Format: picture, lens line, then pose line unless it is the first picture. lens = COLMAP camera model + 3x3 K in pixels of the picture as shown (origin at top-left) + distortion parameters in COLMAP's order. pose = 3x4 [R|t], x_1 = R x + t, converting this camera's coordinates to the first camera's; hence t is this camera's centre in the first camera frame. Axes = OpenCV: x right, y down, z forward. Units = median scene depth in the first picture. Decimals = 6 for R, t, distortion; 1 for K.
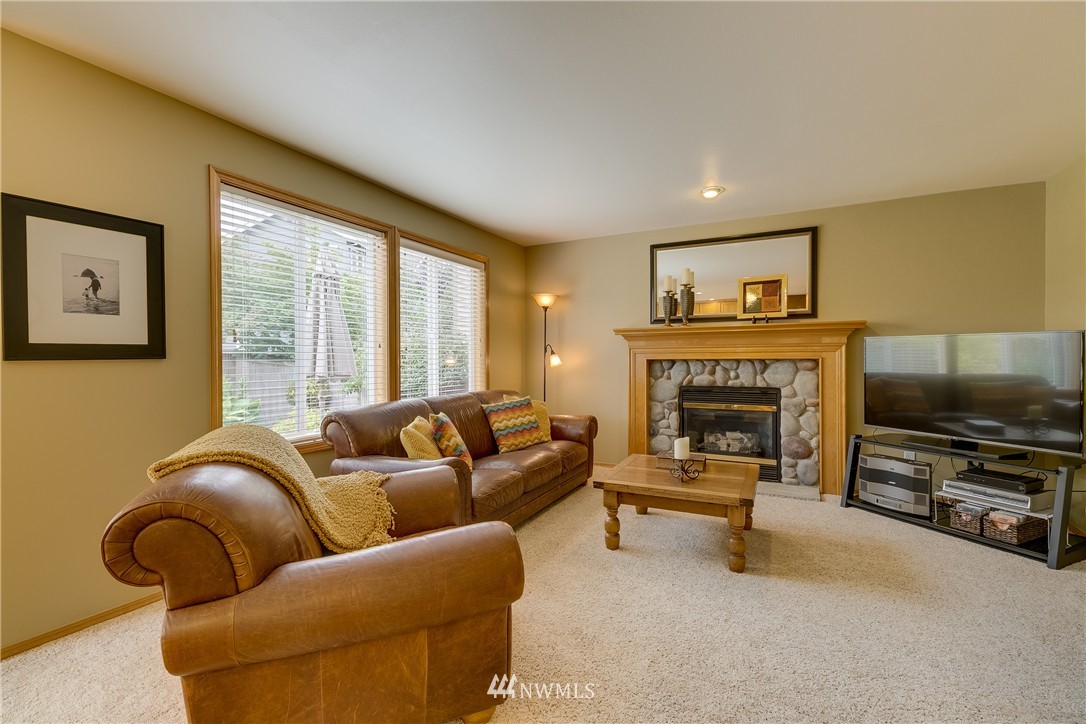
lens RADIAL K [[477.7, 0, 545.1], [0, 477.7, 360.4], [0, 0, 1]] dist [0.008083, -0.008382]
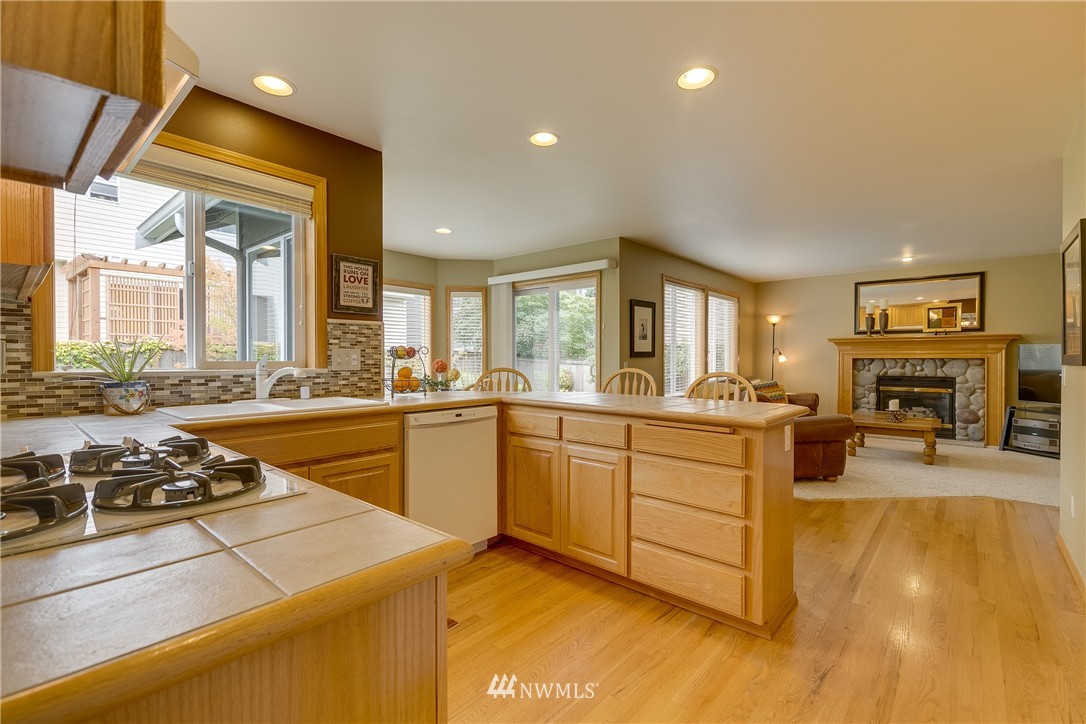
lens RADIAL K [[477.7, 0, 541.1], [0, 477.7, 363.3], [0, 0, 1]] dist [0.008083, -0.008382]
pose [[0.966988, 0.005999, -0.254750, -0.393132], [-0.003717, 0.999949, 0.009437, 0.003528], [0.254793, -0.008179, 0.966961, -0.801383]]
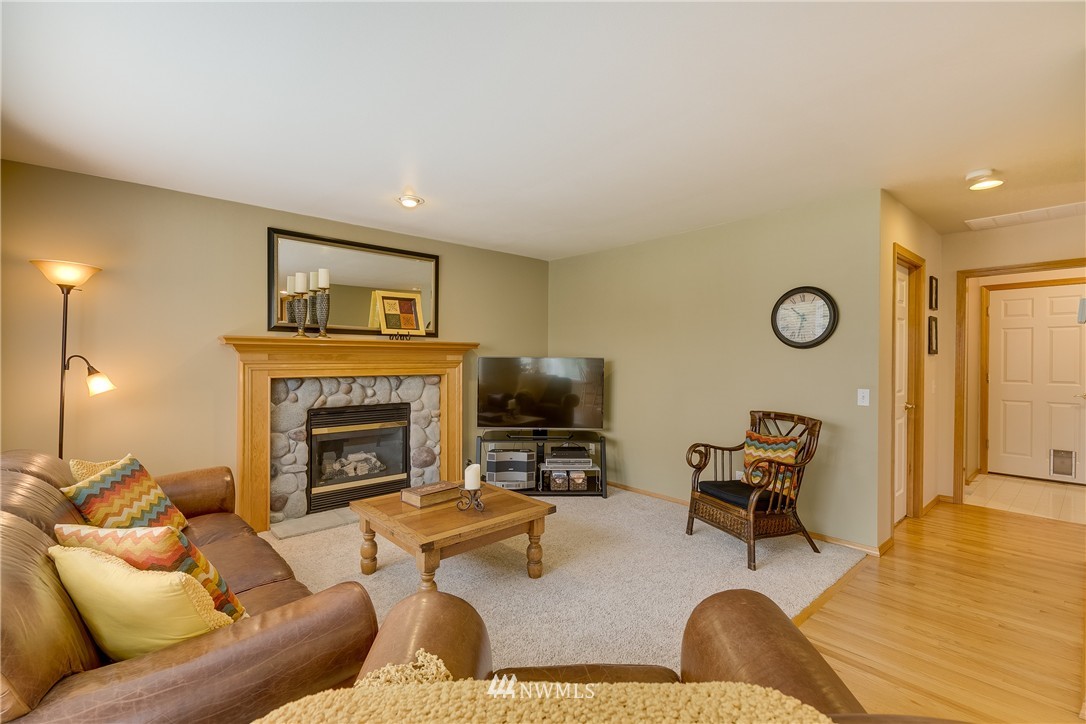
lens RADIAL K [[477.7, 0, 540.9], [0, 477.7, 360.1], [0, 0, 1]] dist [0.008083, -0.008382]
pose [[0.365158, 0.003737, 0.930938, -0.367461], [0.001393, 0.999989, -0.004560, -0.029115], [-0.930945, 0.002962, 0.365148, 0.355263]]
